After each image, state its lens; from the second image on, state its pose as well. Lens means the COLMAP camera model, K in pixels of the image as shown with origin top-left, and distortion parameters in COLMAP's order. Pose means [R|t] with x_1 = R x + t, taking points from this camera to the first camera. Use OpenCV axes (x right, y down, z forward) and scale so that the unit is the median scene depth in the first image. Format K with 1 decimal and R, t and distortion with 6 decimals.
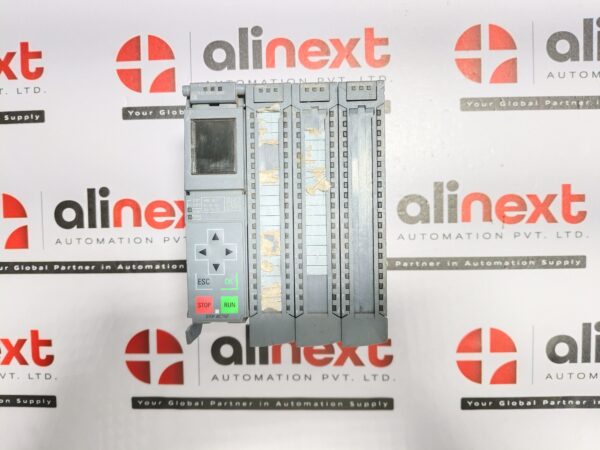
lens RADIAL K [[546.8, 0, 298.8], [0, 546.8, 222.1], [0, 0, 1]] dist [-0.014876, -0.006687]
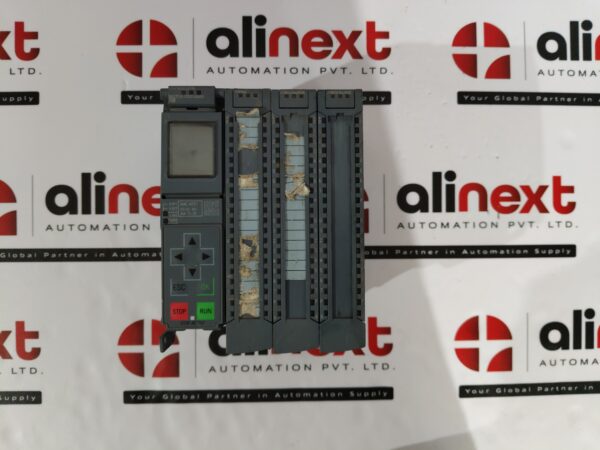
lens RADIAL K [[546.8, 0, 298.8], [0, 546.8, 222.1], [0, 0, 1]] dist [-0.014876, -0.006687]
pose [[0.996150, 0.010863, 0.086986, -0.088506], [-0.006858, 0.998908, -0.046207, 0.067860], [-0.087393, 0.045432, 0.995137, 0.007025]]
